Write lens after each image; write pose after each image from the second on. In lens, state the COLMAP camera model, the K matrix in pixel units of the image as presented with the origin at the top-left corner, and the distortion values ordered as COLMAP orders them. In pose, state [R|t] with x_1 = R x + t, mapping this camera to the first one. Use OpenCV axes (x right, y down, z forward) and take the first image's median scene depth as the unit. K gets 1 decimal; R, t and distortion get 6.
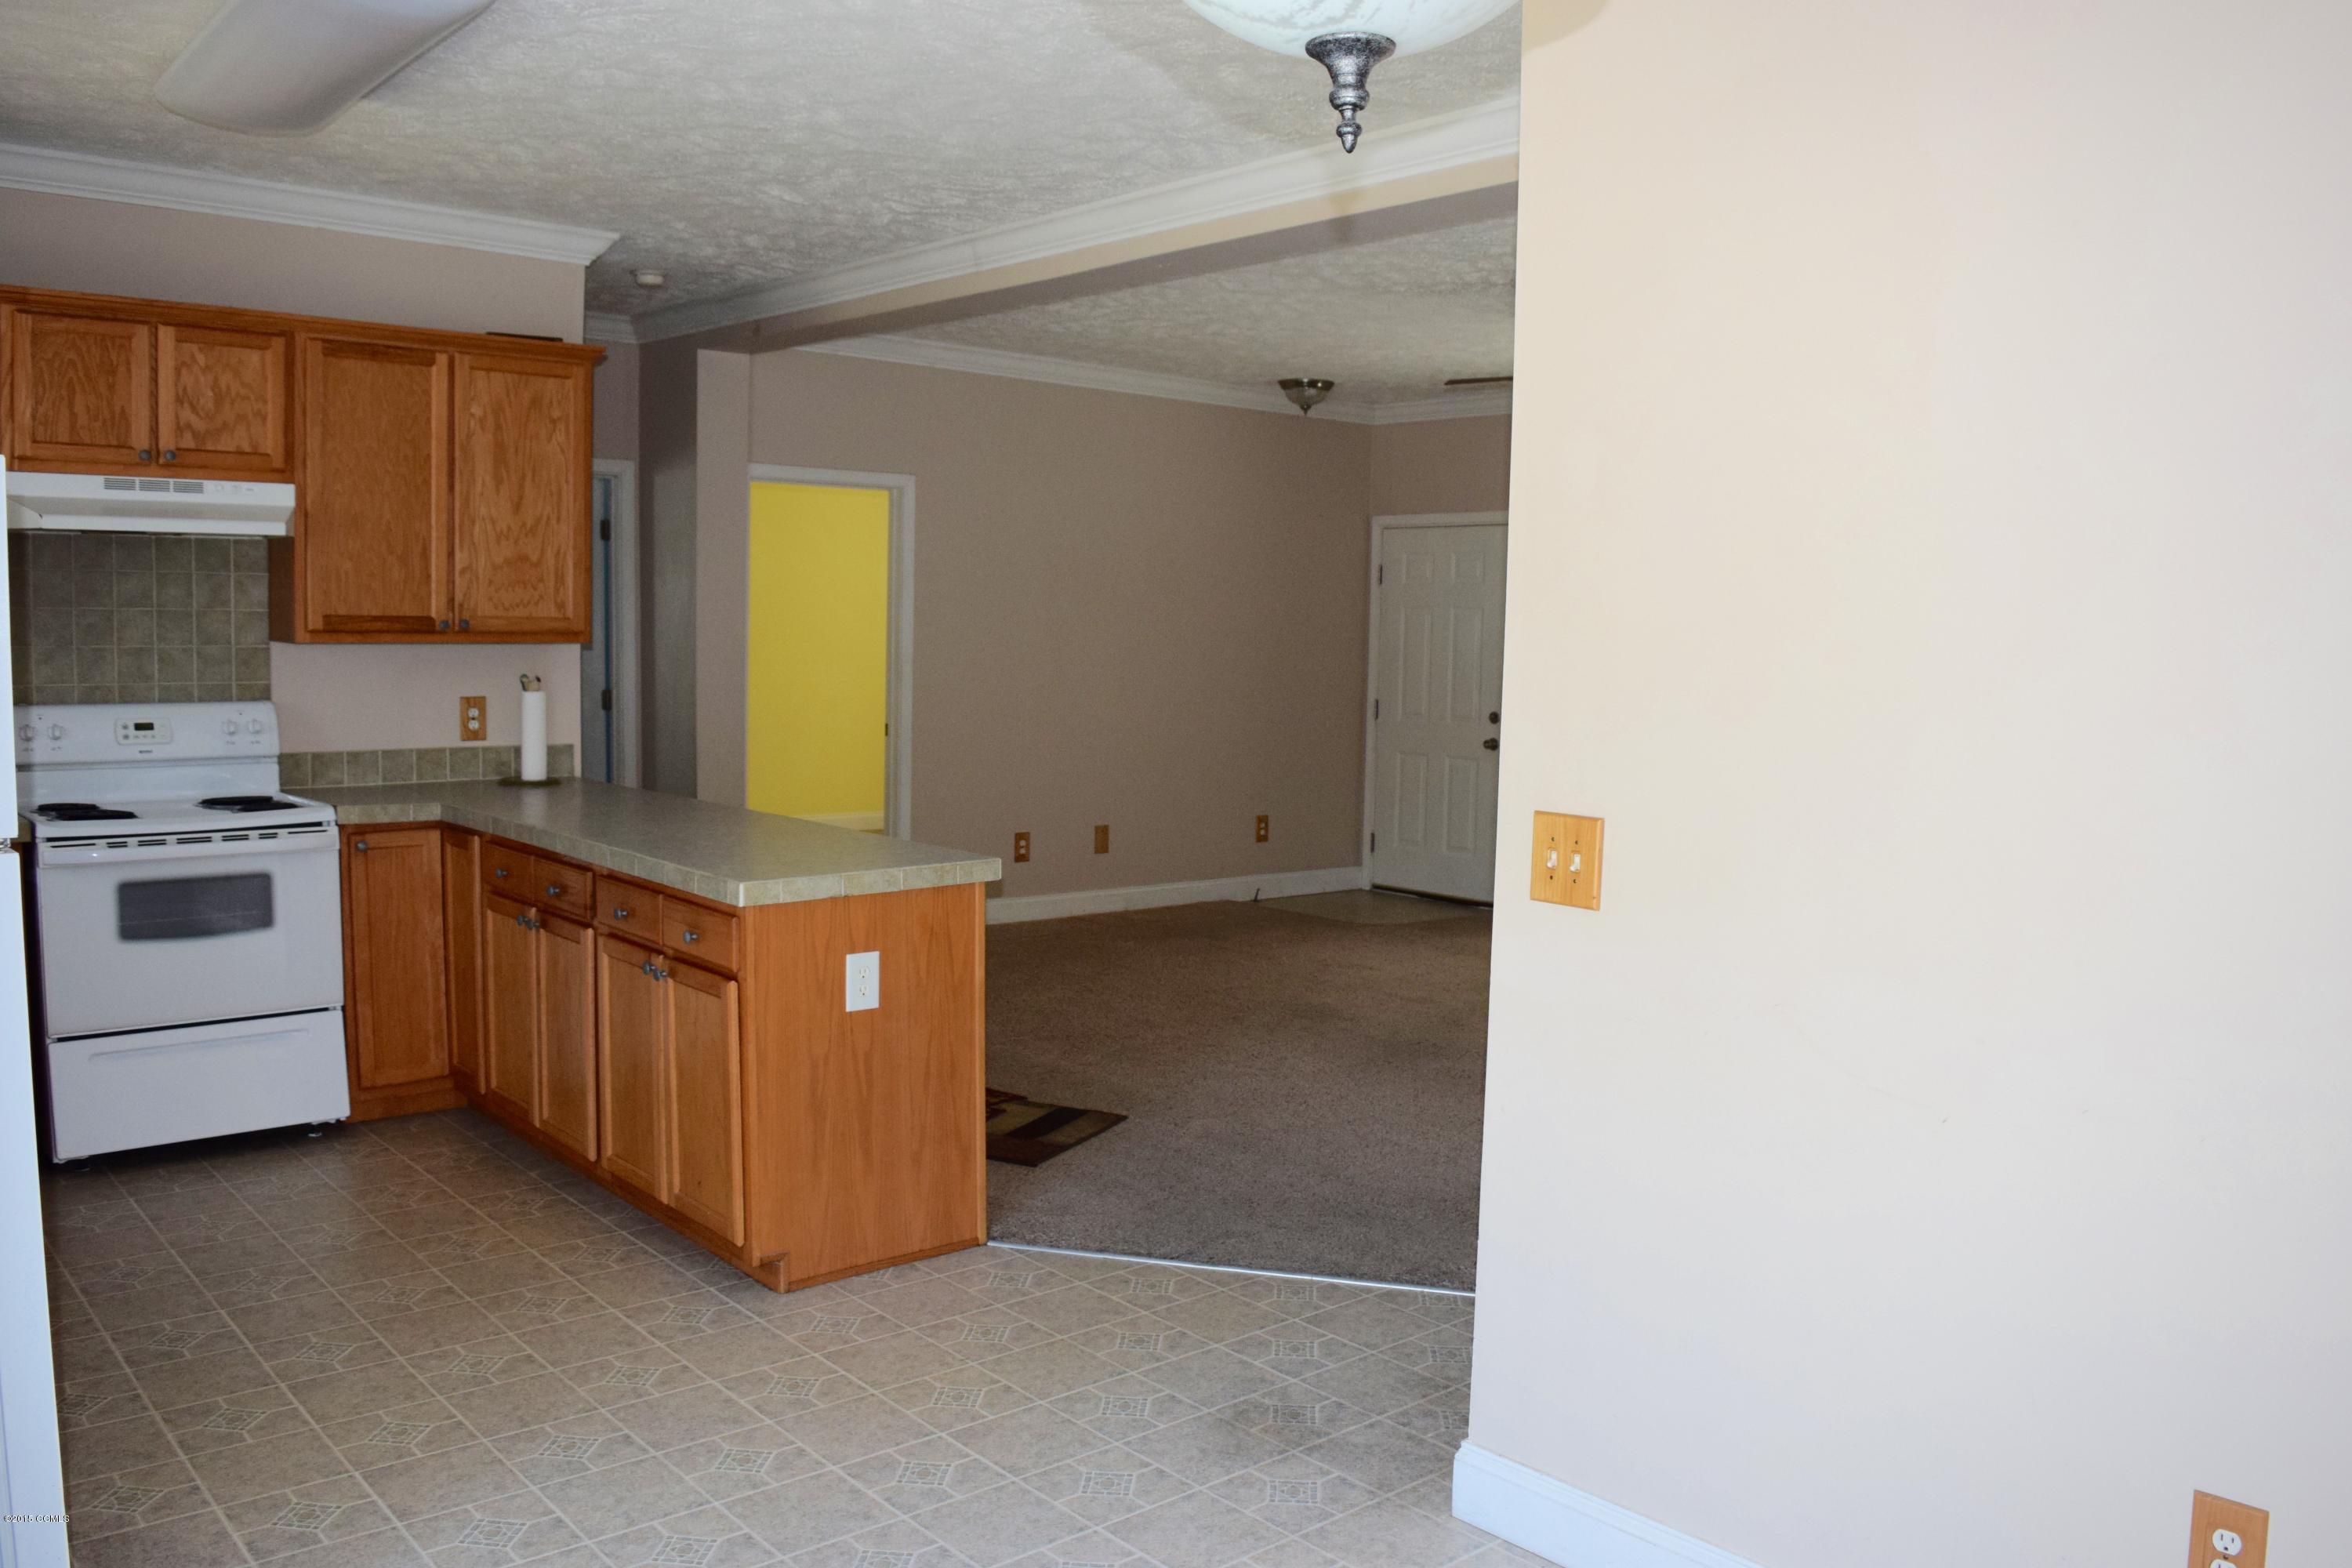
lens RADIAL K [[1858.2, 0, 1175.6], [0, 1858.2, 780.1], [0, 0, 1]] dist [-0.071394, 0.008635]
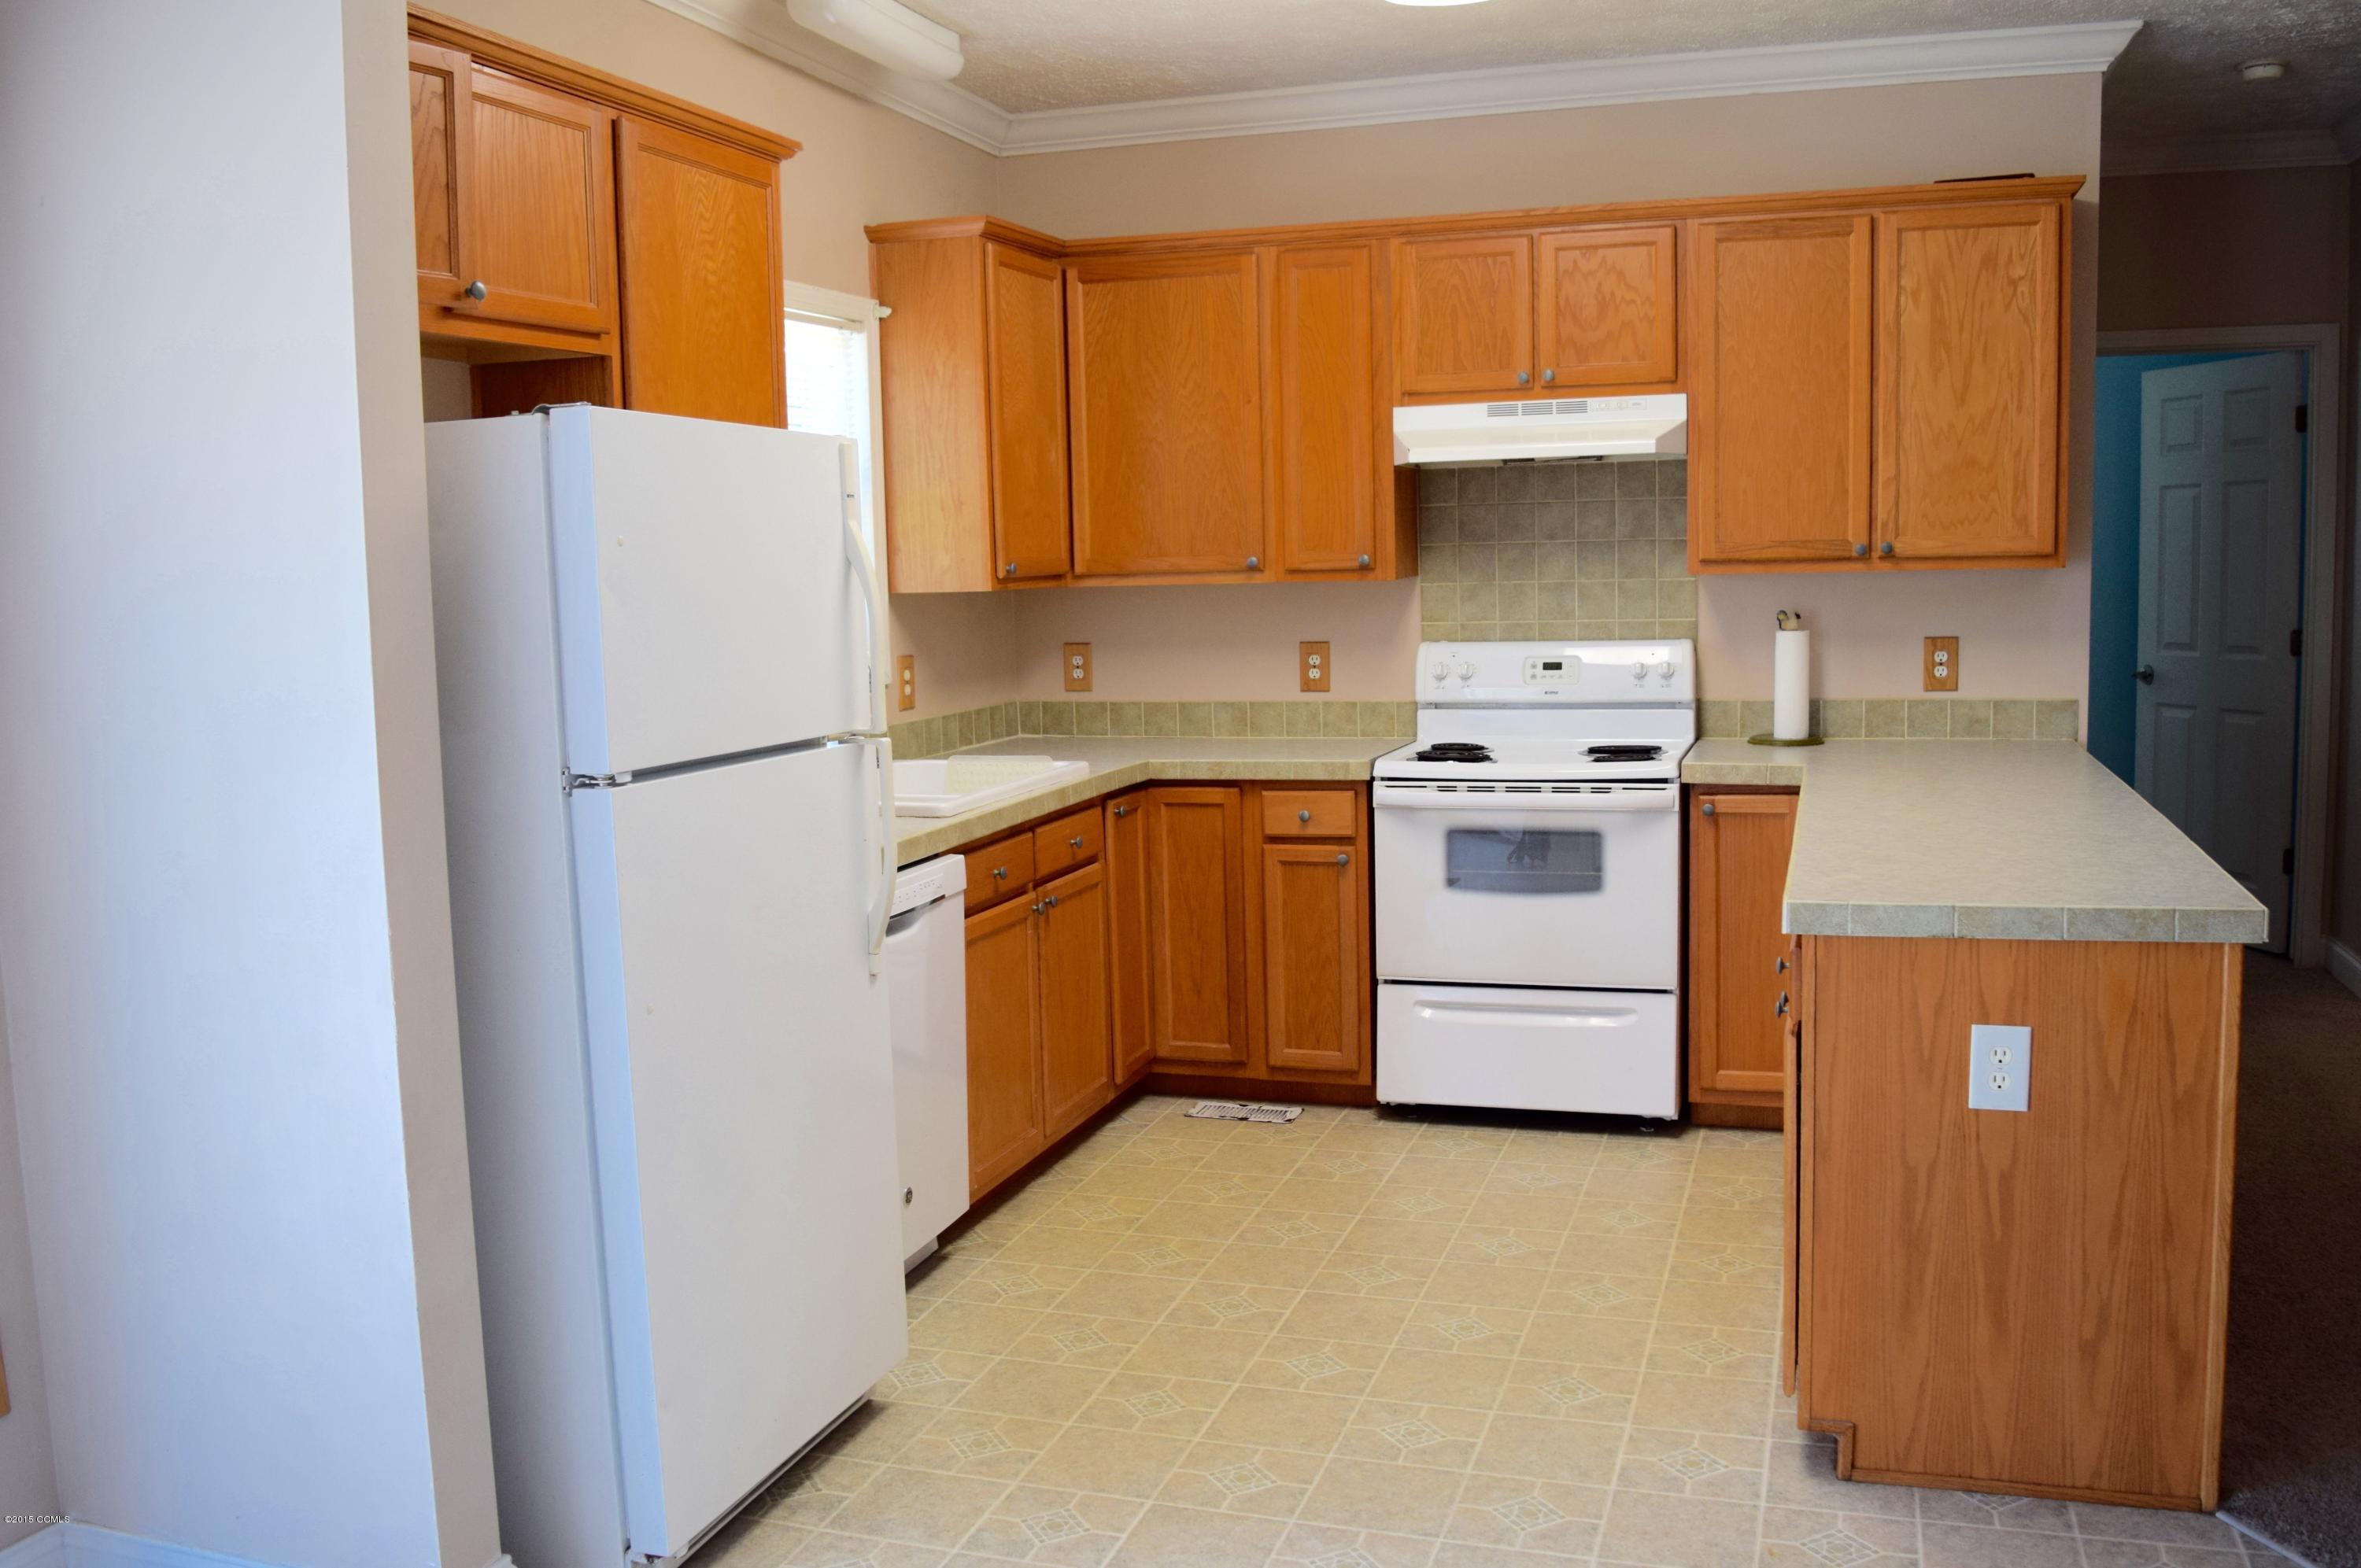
lens RADIAL K [[1995.3, 0, 1183.0], [0, 1995.3, 786.5], [0, 0, 1]] dist [-0.059024, -0.016725]
pose [[0.522311, 0.067152, -0.850107, 0.222440], [-0.039564, 0.997729, 0.054505, -0.016084], [0.851837, 0.005165, 0.523782, 0.301896]]
